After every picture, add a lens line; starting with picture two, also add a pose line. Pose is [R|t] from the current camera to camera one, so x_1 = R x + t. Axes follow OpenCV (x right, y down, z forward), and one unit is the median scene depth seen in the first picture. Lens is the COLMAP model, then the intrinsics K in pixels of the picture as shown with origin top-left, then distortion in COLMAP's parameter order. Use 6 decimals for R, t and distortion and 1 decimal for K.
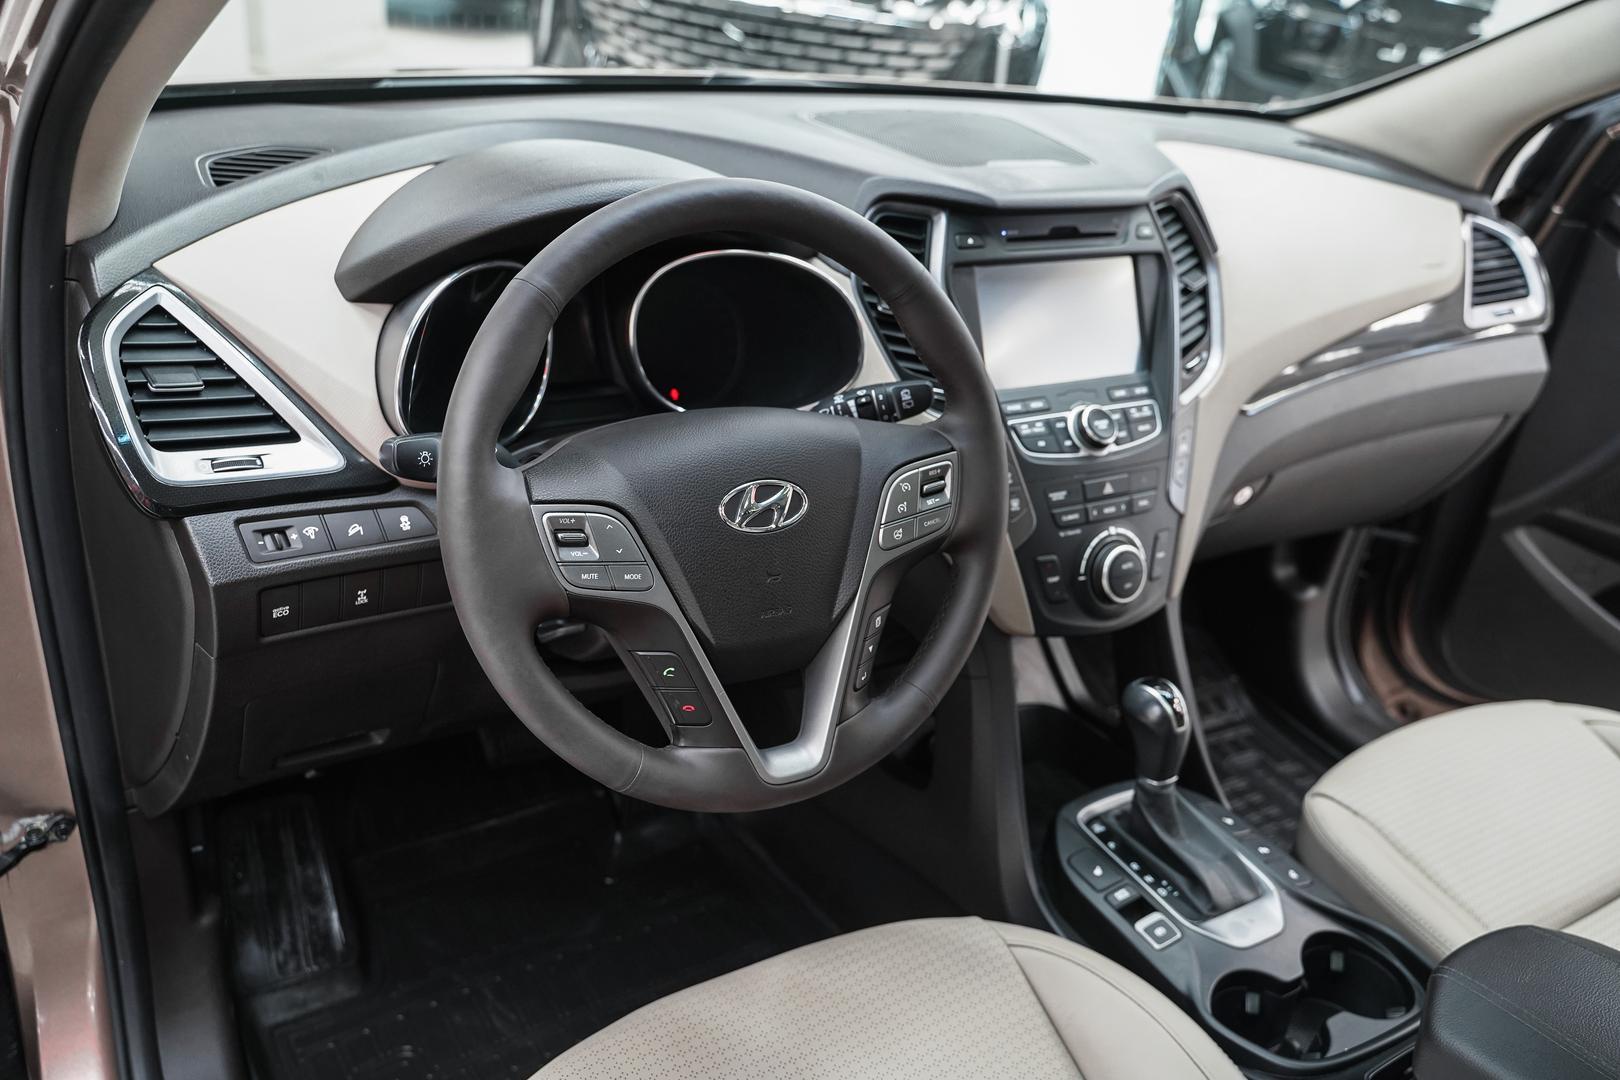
lens RADIAL K [[1302.0, 0, 811.4], [0, 1302.0, 539.7], [0, 0, 1]] dist [-0.020195, 0.021233]
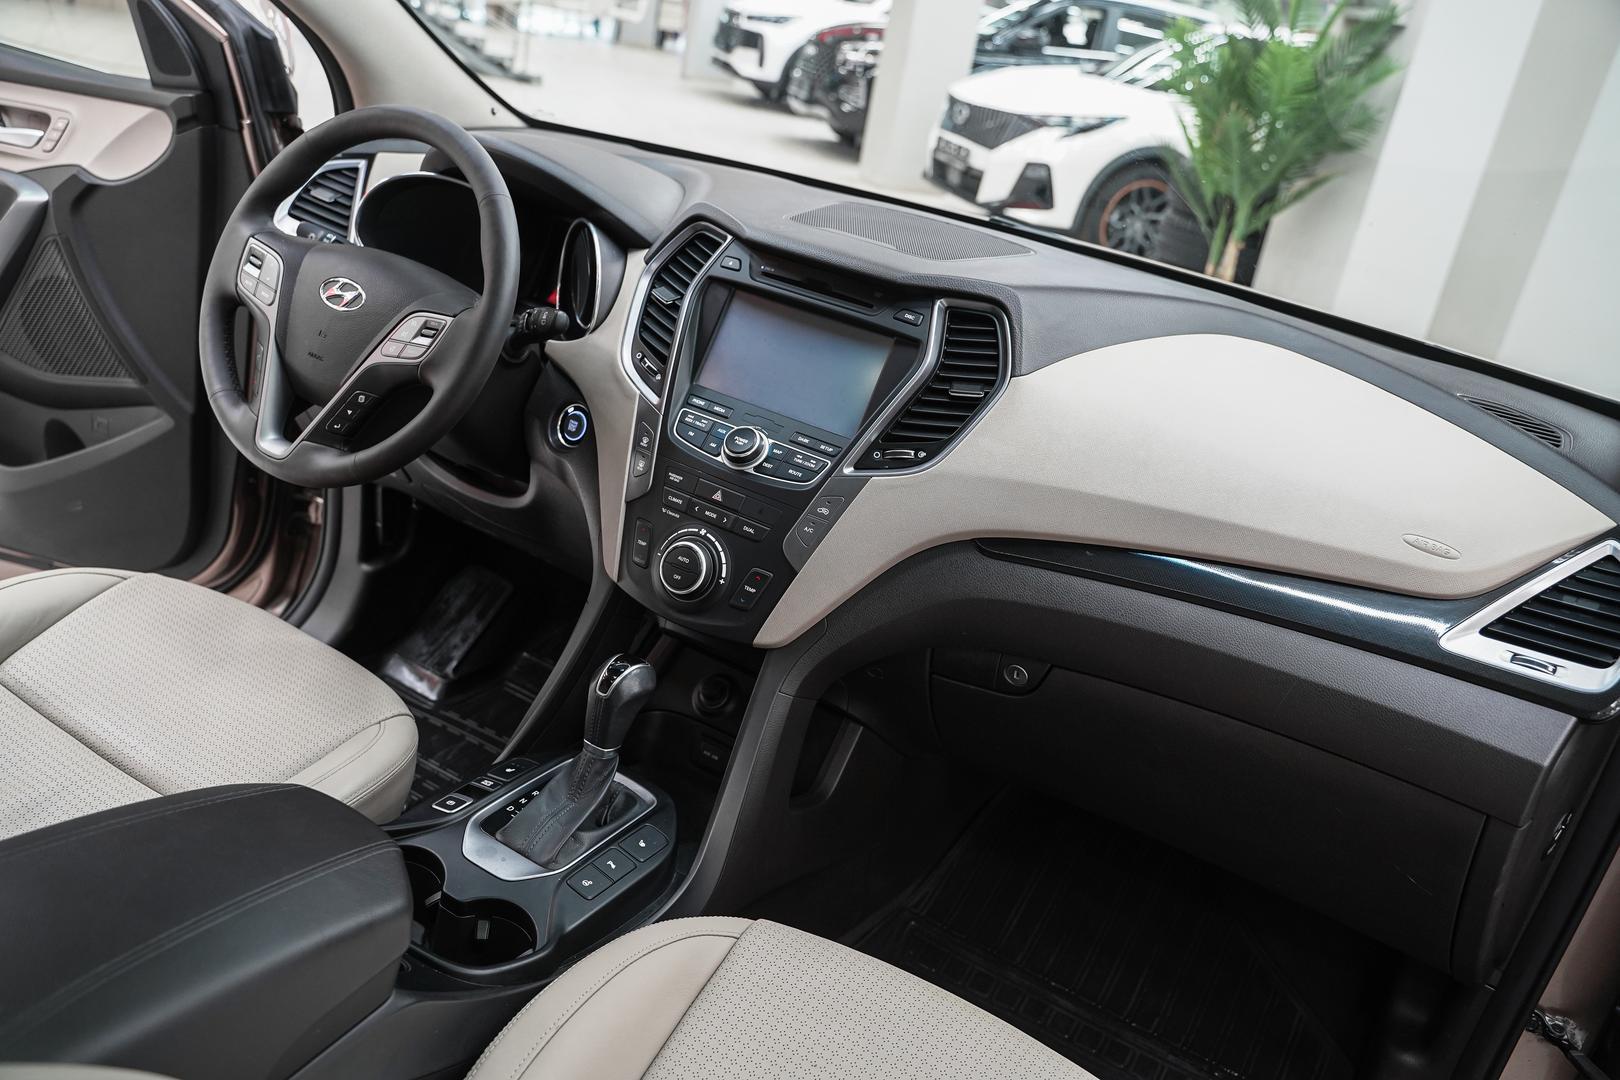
lens RADIAL K [[1302.0, 0, 814.8], [0, 1302.0, 544.1], [0, 0, 1]] dist [-0.020195, 0.021233]
pose [[0.475279, 0.310880, -0.823081, 1.149652], [-0.517212, 0.855507, 0.024469, -0.071696], [0.711759, 0.414078, 0.567396, 0.447574]]
